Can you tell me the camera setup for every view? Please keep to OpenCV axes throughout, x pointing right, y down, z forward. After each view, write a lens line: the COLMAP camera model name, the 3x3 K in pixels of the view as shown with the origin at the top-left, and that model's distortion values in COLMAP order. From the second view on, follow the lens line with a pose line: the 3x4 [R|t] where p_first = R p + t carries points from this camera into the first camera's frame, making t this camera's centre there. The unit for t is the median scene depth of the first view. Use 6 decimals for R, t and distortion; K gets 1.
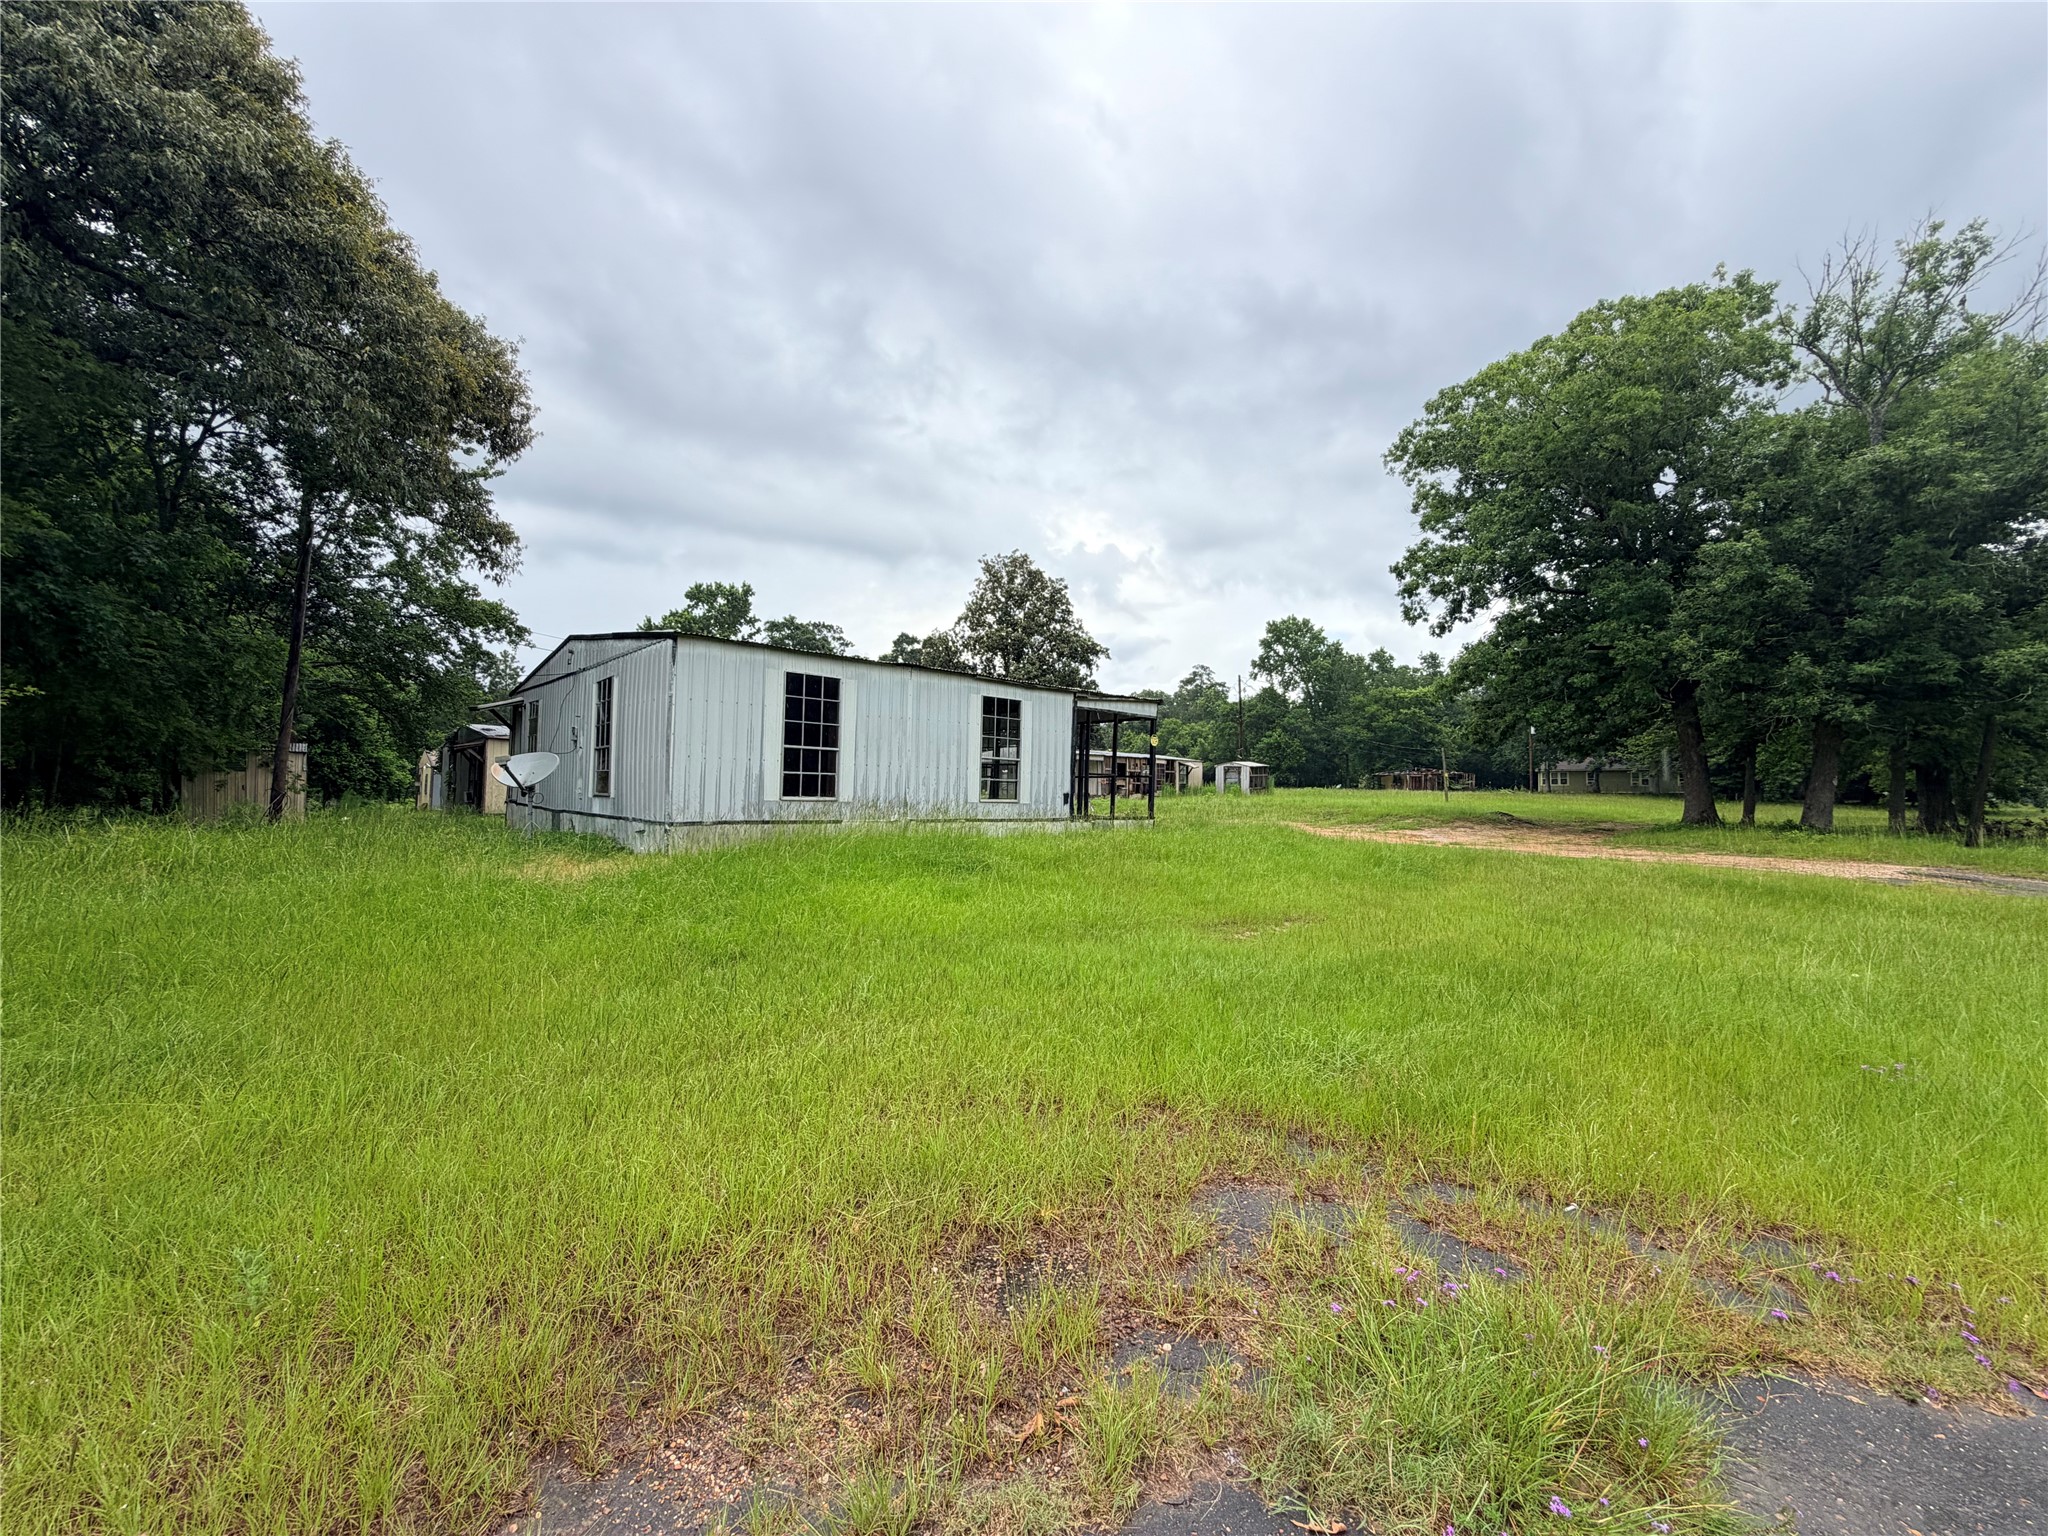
lens RADIAL K [[813.9, 0, 1023.1], [0, 813.9, 769.0], [0, 0, 1]] dist [-0.001038, 0.000399]
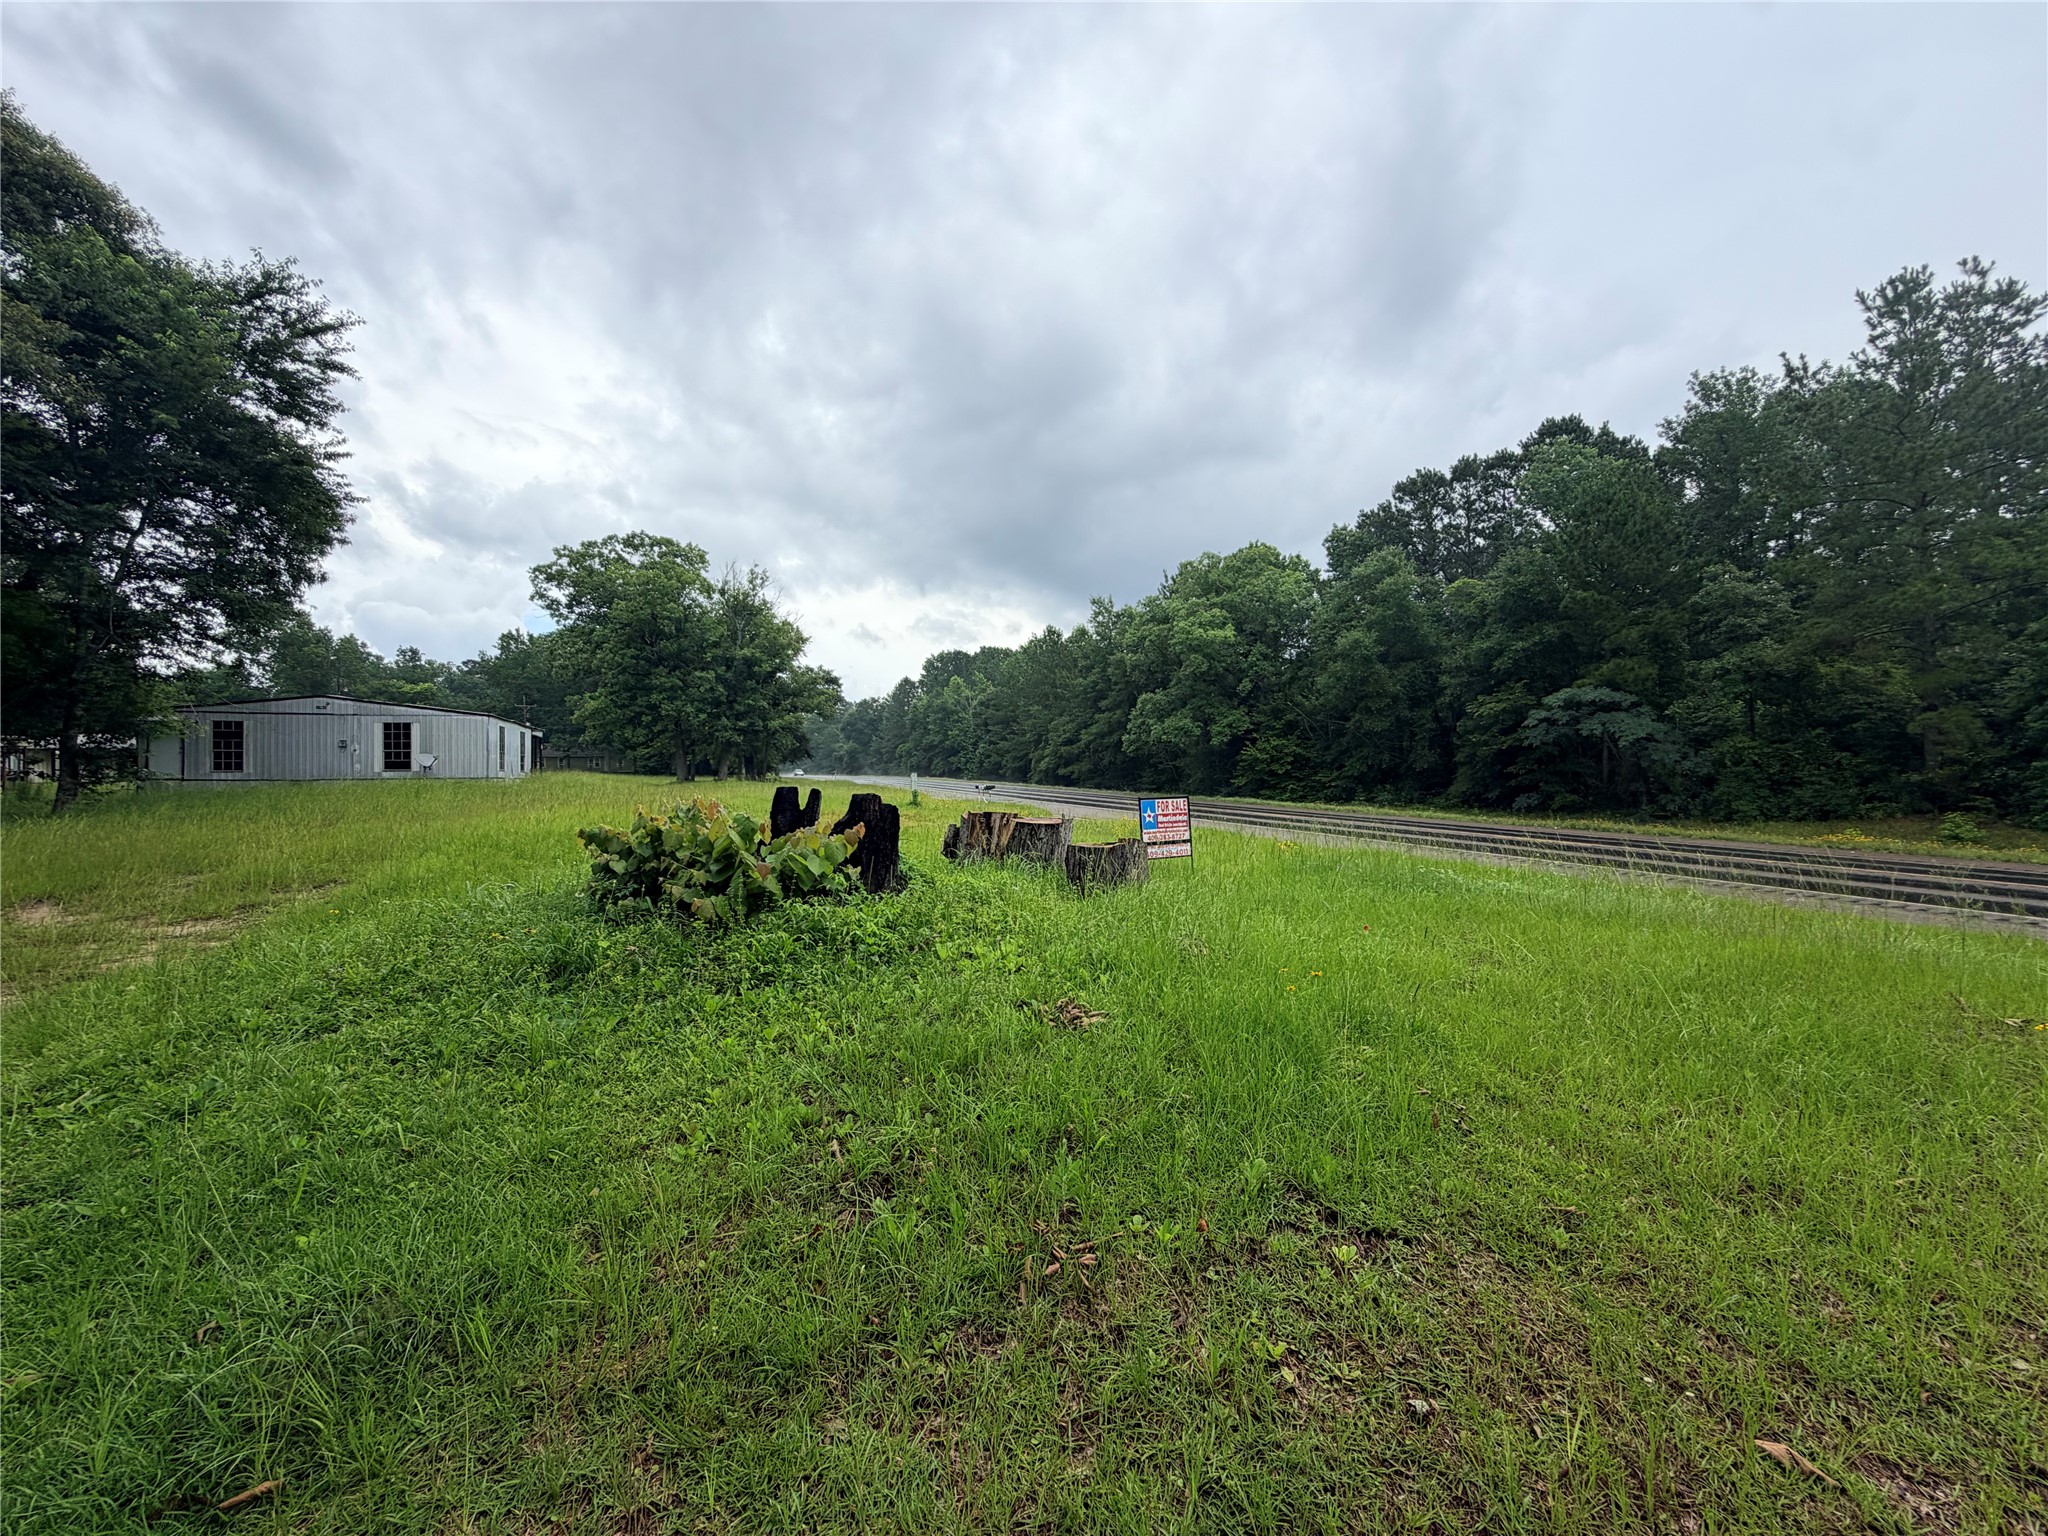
lens RADIAL K [[813.9, 0, 1019.6], [0, 813.9, 768.5], [0, 0, 1]] dist [-0.001038, 0.000399]
pose [[0.375120, -0.011873, 0.926900, -1.024227], [-0.004464, 0.999883, 0.014614, -0.008807], [-0.926966, -0.009620, 0.375023, -0.807456]]
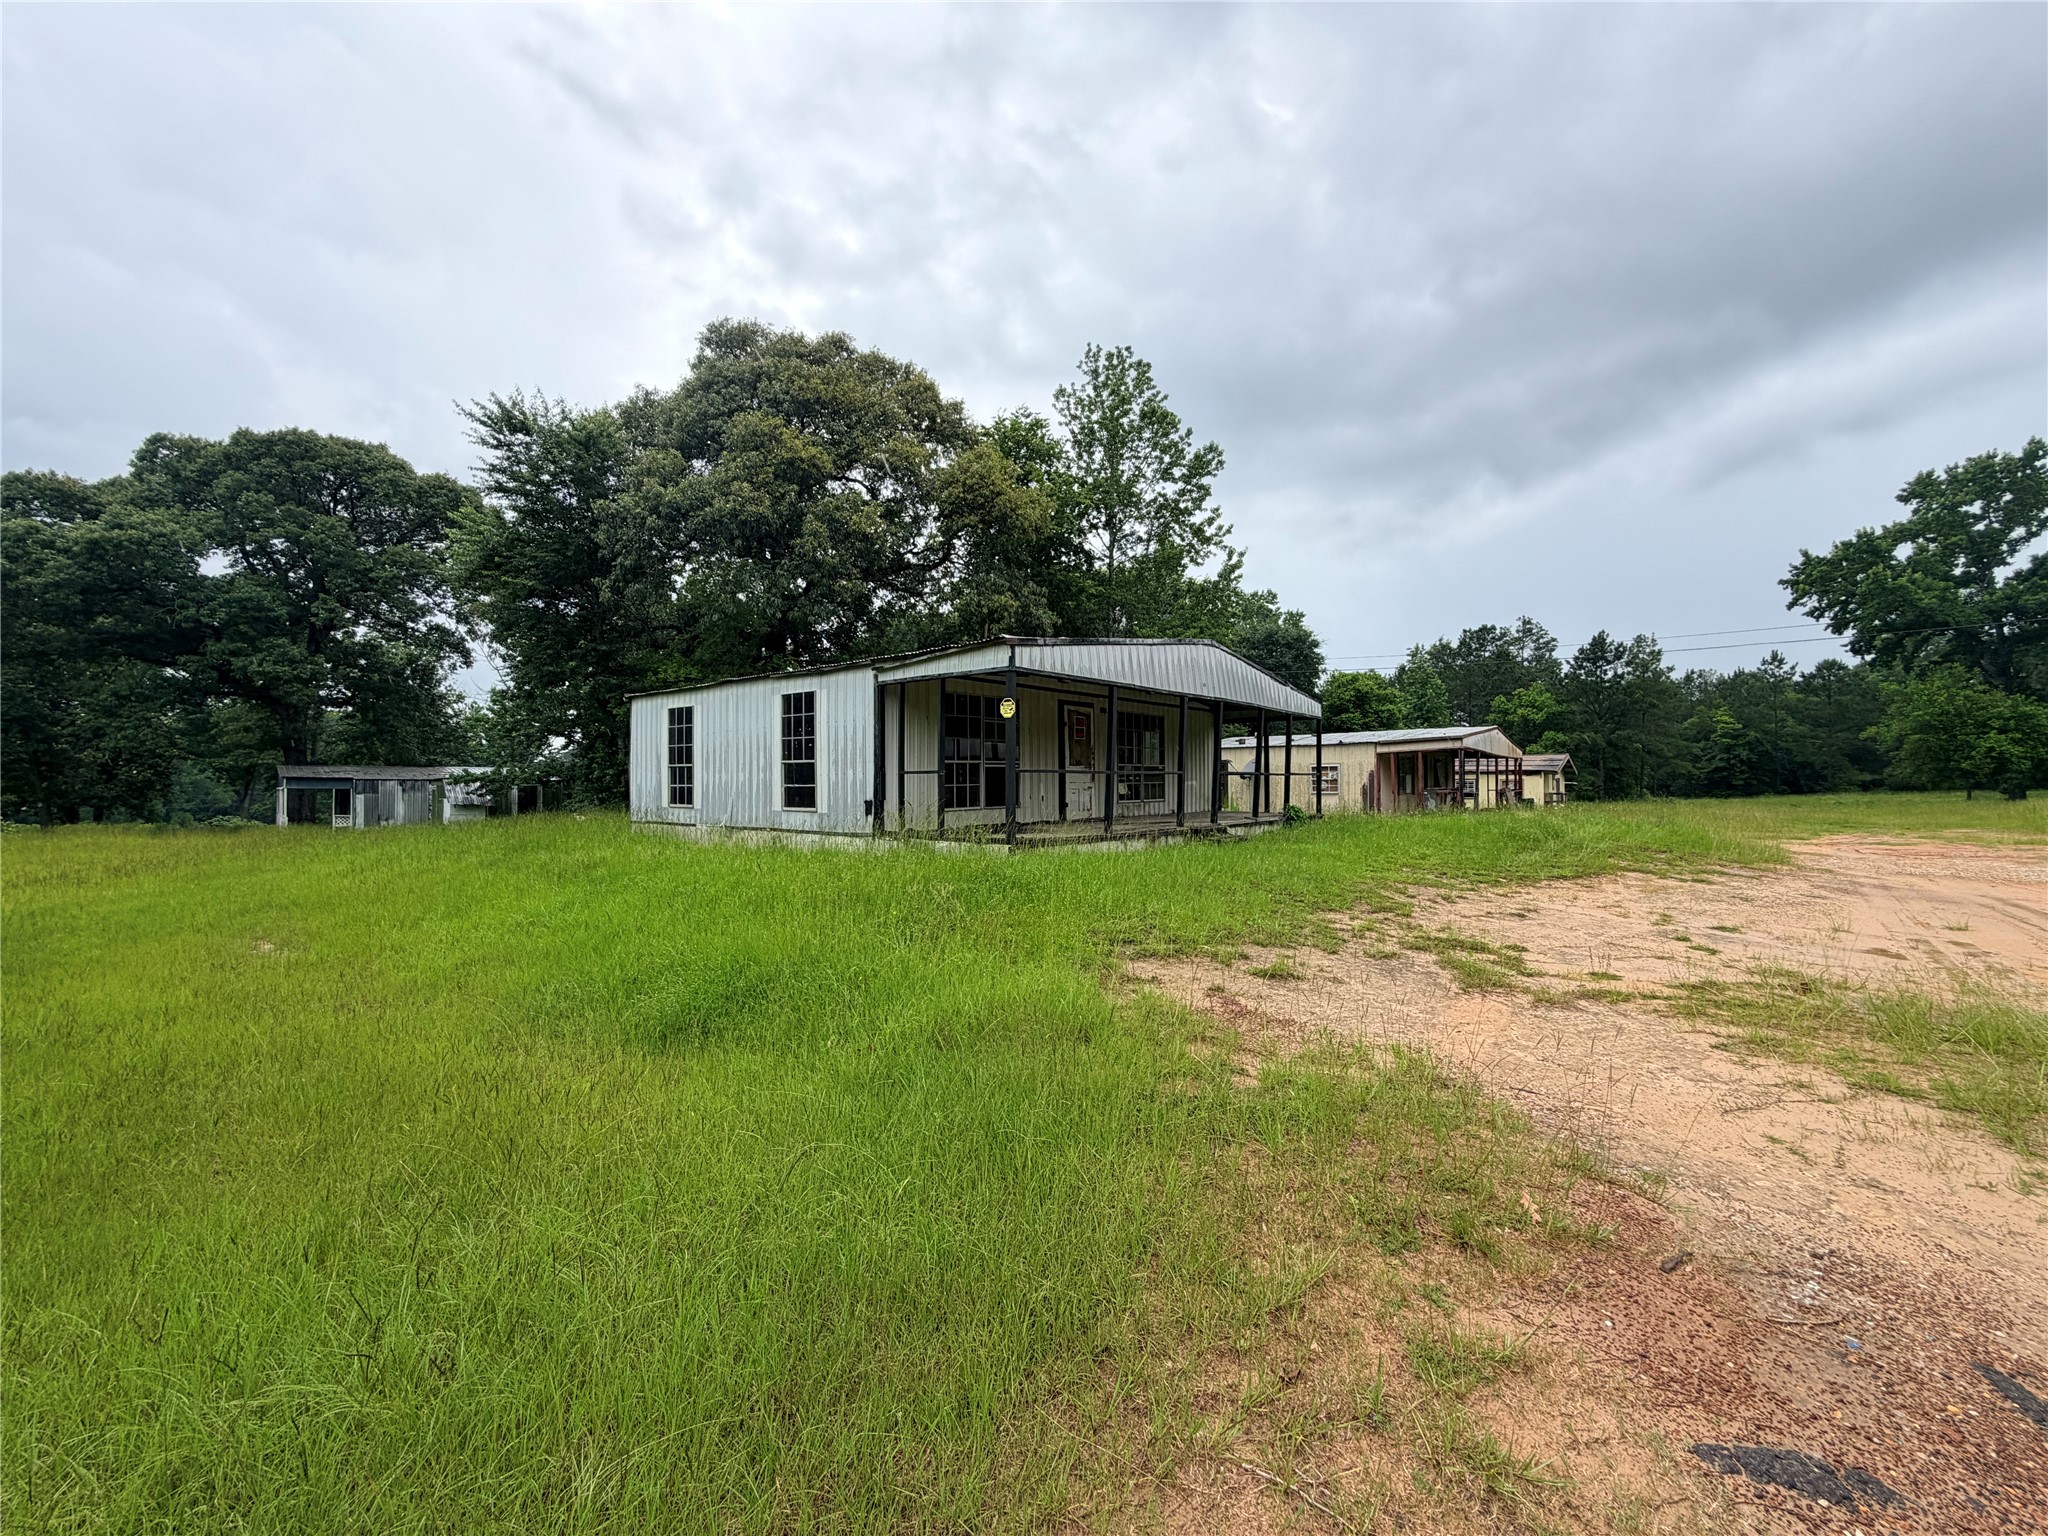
lens RADIAL K [[813.9, 0, 1018.8], [0, 813.9, 768.8], [0, 0, 1]] dist [-0.001038, 0.000399]
pose [[0.143727, -0.036706, -0.988936, 0.487868], [0.037432, 0.998798, -0.031632, 0.017538], [0.988909, -0.032471, 0.144929, 0.612981]]
